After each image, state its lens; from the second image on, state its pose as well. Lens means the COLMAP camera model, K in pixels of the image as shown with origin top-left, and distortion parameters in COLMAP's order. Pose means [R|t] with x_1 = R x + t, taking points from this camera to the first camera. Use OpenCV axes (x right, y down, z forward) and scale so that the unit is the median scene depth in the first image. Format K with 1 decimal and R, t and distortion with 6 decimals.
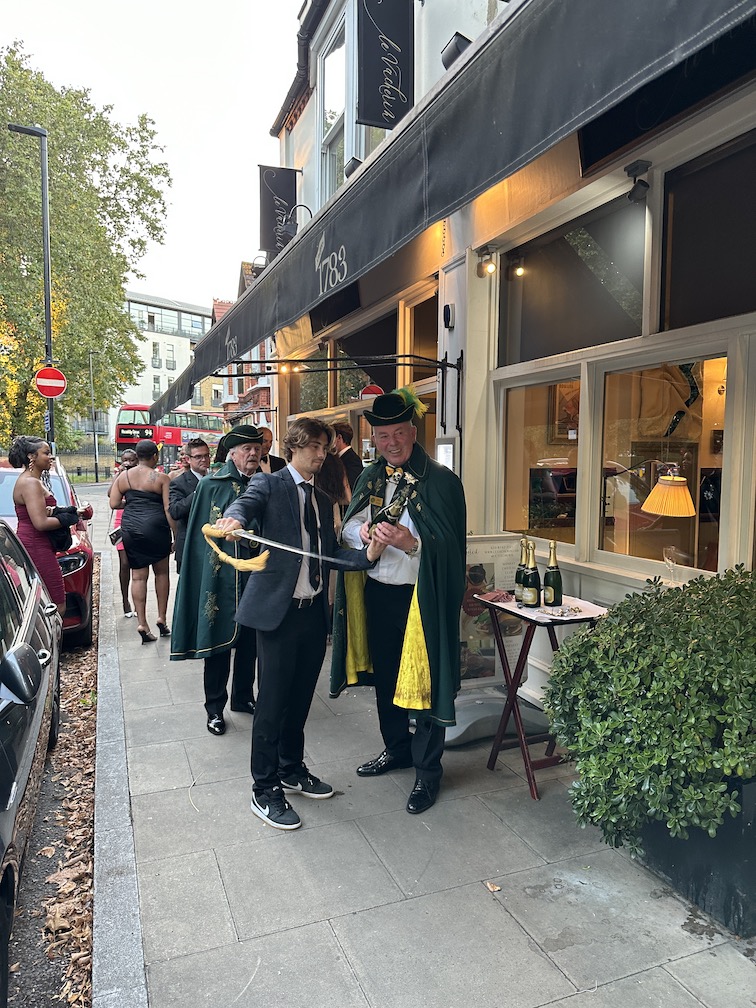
lens RADIAL K [[698.5, 0, 382.3], [0, 698.5, 507.2], [0, 0, 1]] dist [0.034899, -0.050363]
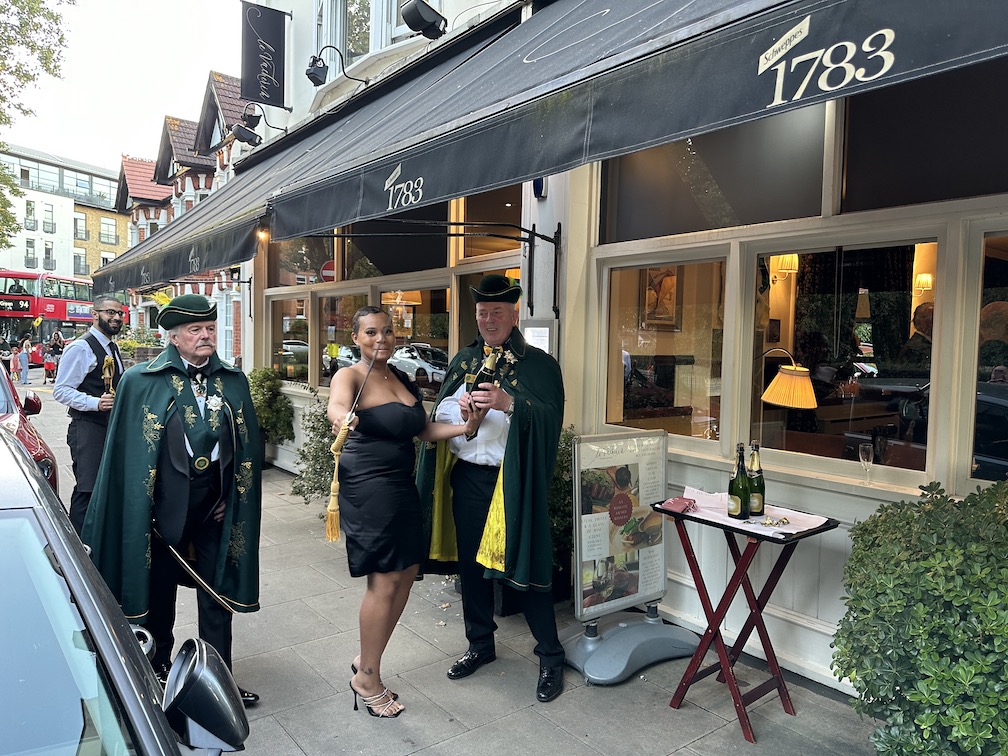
lens RADIAL K [[703.9, 0, 499.9], [0, 703.9, 373.8], [0, 0, 1]] dist [0.003982, -0.000432]
pose [[0.959967, 0.003983, 0.280083, -0.246273], [0.002257, 0.999756, -0.021955, -0.012921], [-0.280102, 0.021708, 0.959725, 0.189378]]
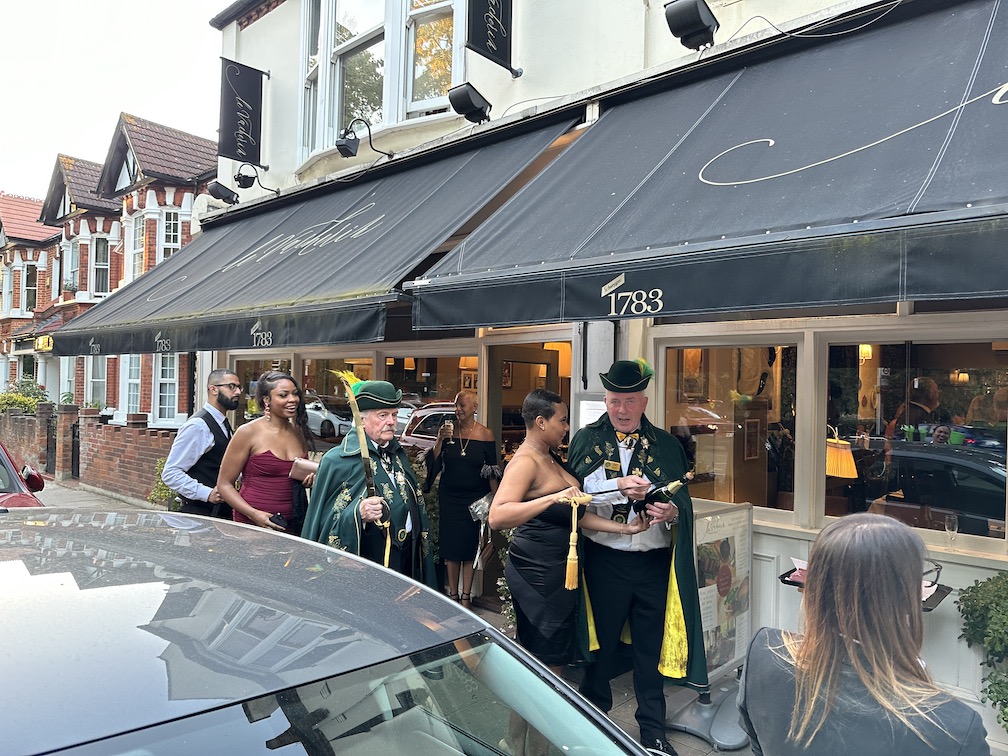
lens RADIAL K [[698.5, 0, 496.8], [0, 698.5, 384.0], [0, 0, 1]] dist [0.034899, -0.050363]
pose [[0.899525, 0.021737, 0.436328, -0.525837], [0.011646, 0.997213, -0.073687, -0.055974], [-0.436714, 0.071365, 0.896765, 0.264120]]
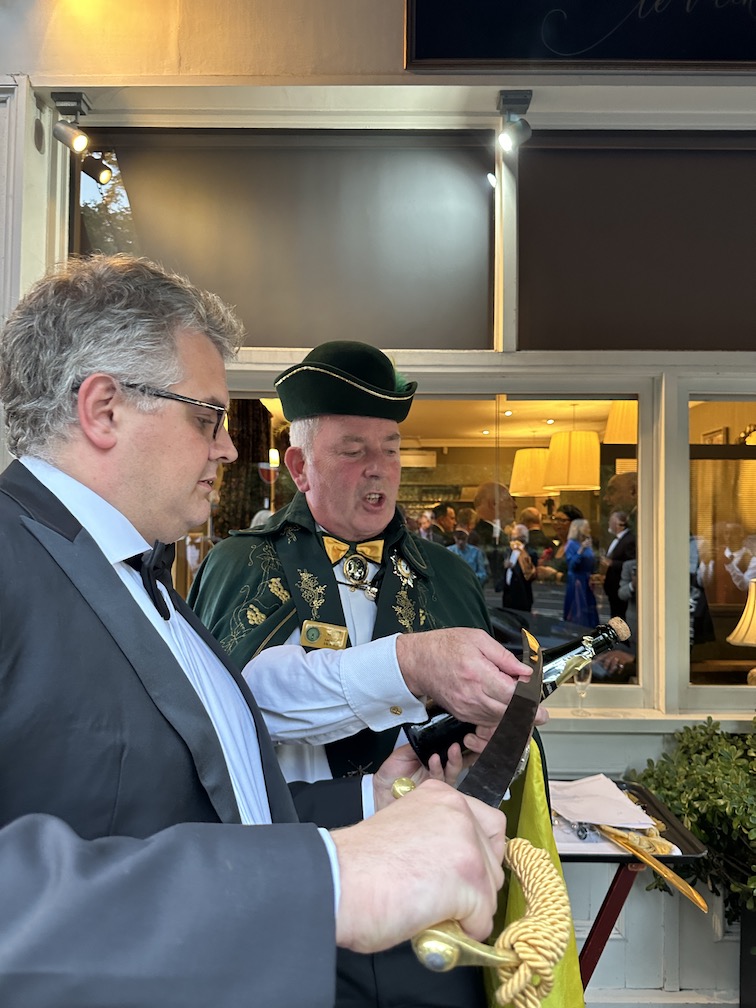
lens RADIAL K [[692.9, 0, 374.2], [0, 692.9, 509.3], [0, 0, 1]] dist [0.076167, -0.123991]
pose [[0.365912, 0.030590, 0.930146, -0.240748], [0.059218, 0.996669, -0.056074, -0.050739], [-0.928763, 0.075600, 0.362882, 0.729552]]
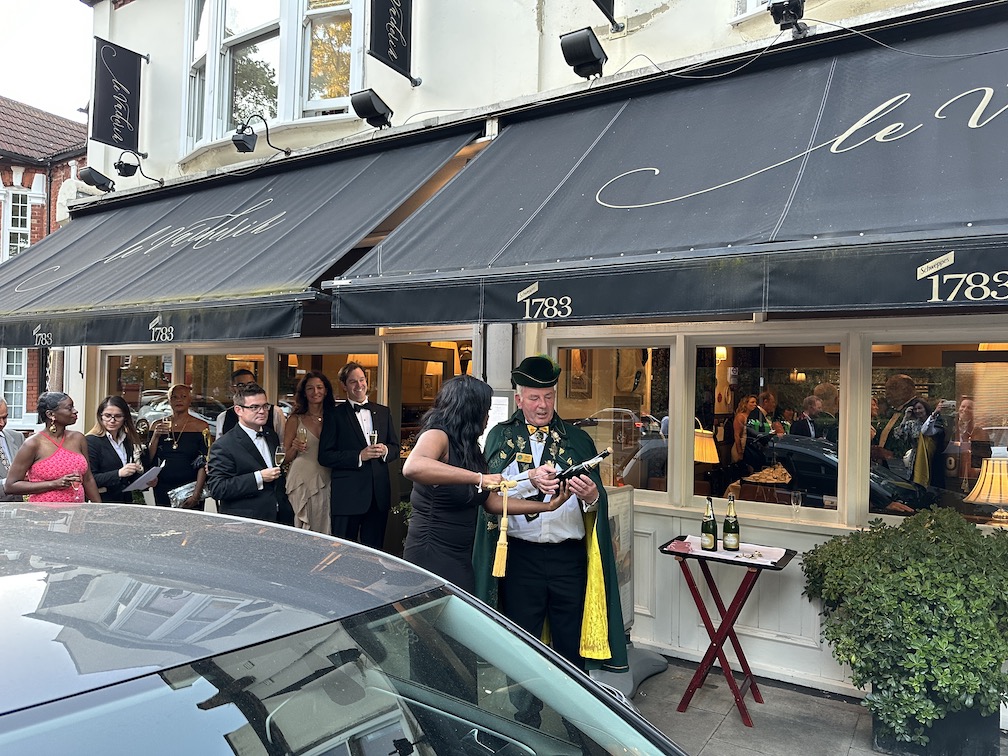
lens RADIAL K [[698.5, 0, 496.8], [0, 698.5, 384.0], [0, 0, 1]] dist [0.034899, -0.050363]
pose [[0.806604, 0.022699, 0.590657, -0.600325], [0.022098, 0.997406, -0.068508, -0.048307], [-0.590680, 0.068312, 0.804009, 0.230489]]
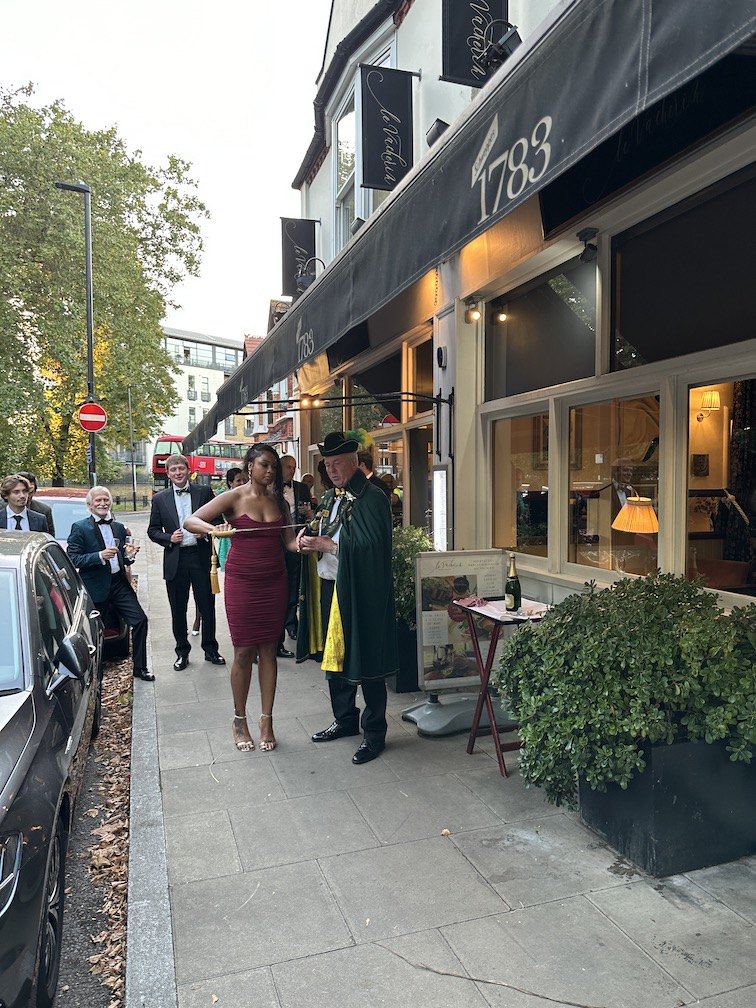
lens RADIAL K [[692.9, 0, 374.2], [0, 692.9, 509.3], [0, 0, 1]] dist [0.076167, -0.123991]
pose [[0.998411, -0.009625, -0.055522, 0.055590], [0.007703, 0.999367, -0.034739, 0.011056], [0.055821, 0.034256, 0.997853, -0.134981]]
